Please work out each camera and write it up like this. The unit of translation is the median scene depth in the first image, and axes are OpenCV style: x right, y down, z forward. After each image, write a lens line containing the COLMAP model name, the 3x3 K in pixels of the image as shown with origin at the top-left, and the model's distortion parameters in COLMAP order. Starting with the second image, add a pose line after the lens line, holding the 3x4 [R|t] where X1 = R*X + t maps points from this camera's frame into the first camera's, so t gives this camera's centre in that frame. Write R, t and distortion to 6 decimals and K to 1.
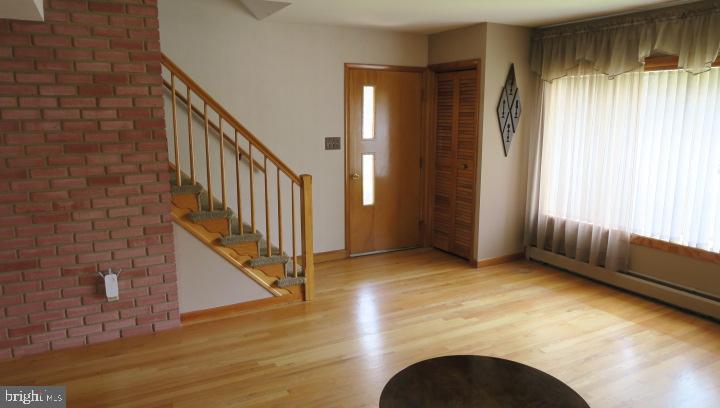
lens RADIAL K [[498.7, 0, 363.6], [0, 498.7, 206.6], [0, 0, 1]] dist [-0.028770, 0.008640]
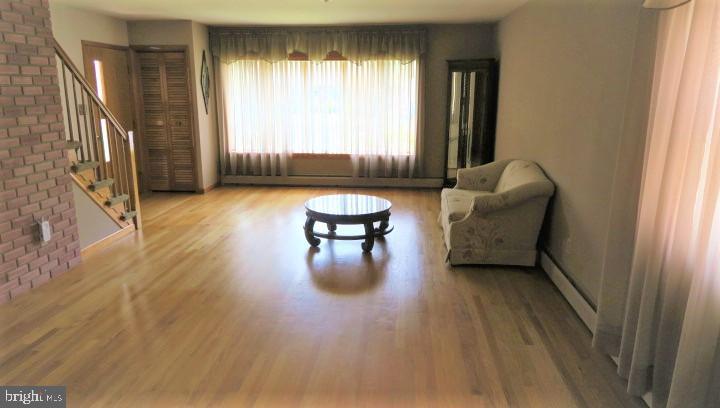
lens RADIAL K [[498.7, 0, 359.1], [0, 498.7, 207.8], [0, 0, 1]] dist [-0.028770, 0.008640]
pose [[0.548684, -0.191579, 0.813783, -0.693169], [0.150484, 0.980124, 0.129277, 0.045265], [-0.822375, 0.051529, 0.566608, -0.169975]]
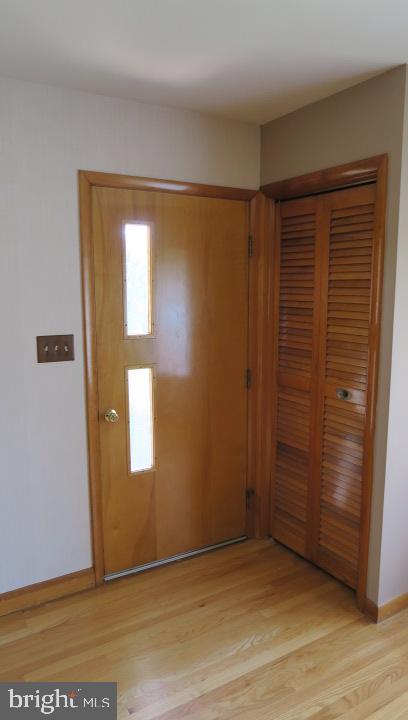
lens RADIAL K [[498.7, 0, 206.3], [0, 498.7, 363.2], [0, 0, 1]] dist [-0.028770, 0.008640]
pose [[0.998708, -0.009065, 0.049997, 0.052159], [0.010710, 0.999407, -0.032729, -0.098323], [-0.049671, 0.033222, 0.998213, 0.550661]]
